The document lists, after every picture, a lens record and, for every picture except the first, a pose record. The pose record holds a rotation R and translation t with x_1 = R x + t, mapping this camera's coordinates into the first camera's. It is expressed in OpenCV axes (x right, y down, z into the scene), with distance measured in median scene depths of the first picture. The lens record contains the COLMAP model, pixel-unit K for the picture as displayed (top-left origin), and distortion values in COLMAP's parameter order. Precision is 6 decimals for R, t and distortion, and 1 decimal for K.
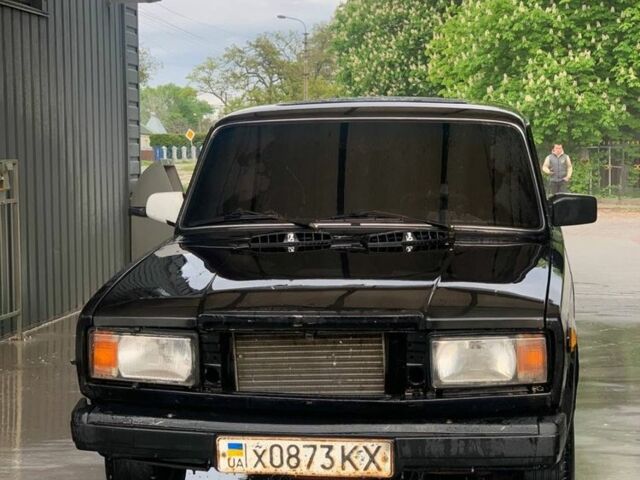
lens RADIAL K [[1290.2, 0, 302.7], [0, 1290.2, 240.2], [0, 0, 1]] dist [0.012399, 0.571715]
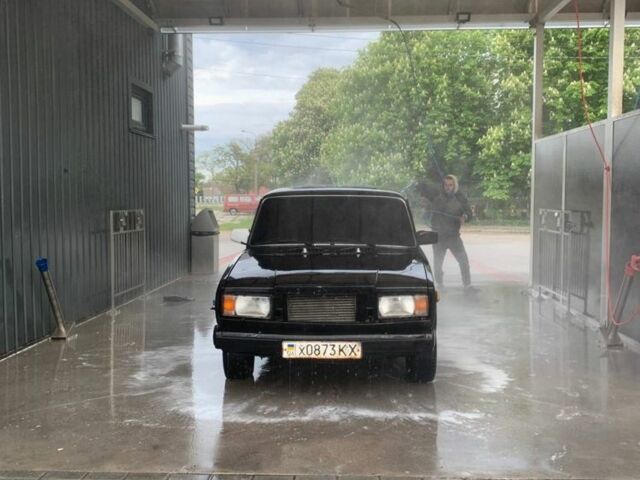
lens RADIAL K [[659.2, 0, 317.7], [0, 659.2, 222.5], [0, 0, 1]] dist [0.119327, -0.341842]
pose [[0.994744, 0.004841, 0.102277, -0.103119], [-0.001409, 0.999434, -0.033606, -0.012187], [-0.102382, 0.033285, 0.994188, -0.122642]]
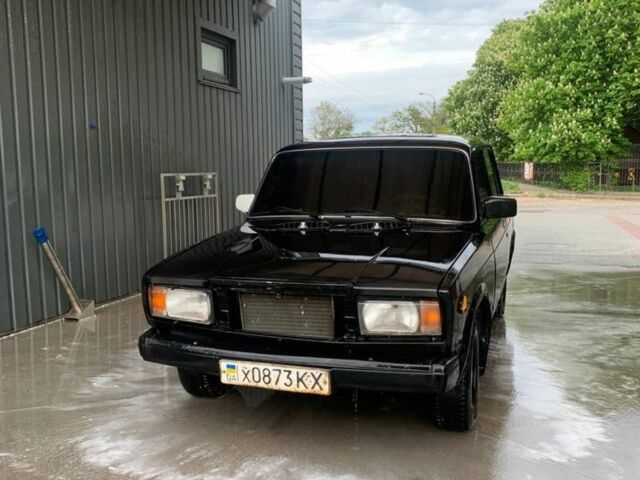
lens RADIAL K [[660.1, 0, 305.2], [0, 660.1, 242.2], [0, 0, 1]] dist [0.020856, -0.010969]
pose [[0.980648, 0.019755, -0.194780, 0.150220], [-0.010696, 0.998816, 0.047454, -0.019336], [0.195487, -0.044452, 0.979698, 0.222531]]
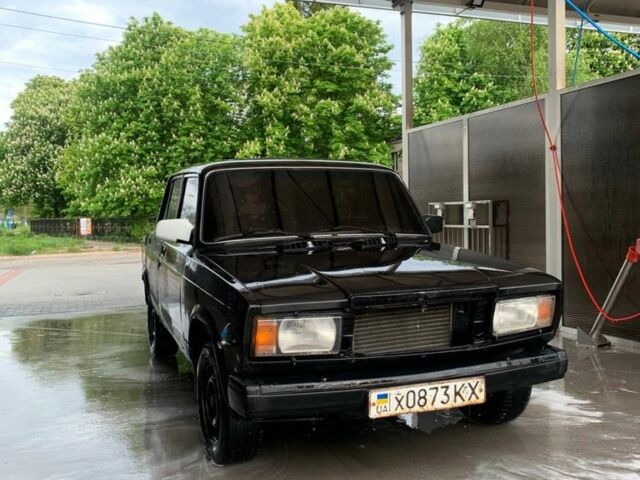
lens RADIAL K [[659.2, 0, 317.7], [0, 659.2, 222.5], [0, 0, 1]] dist [0.119327, -0.341842]
pose [[0.869677, -0.014760, 0.493400, -0.365238], [0.048944, 0.997206, -0.056438, 0.015491], [-0.491188, 0.073232, 0.867970, 0.362273]]
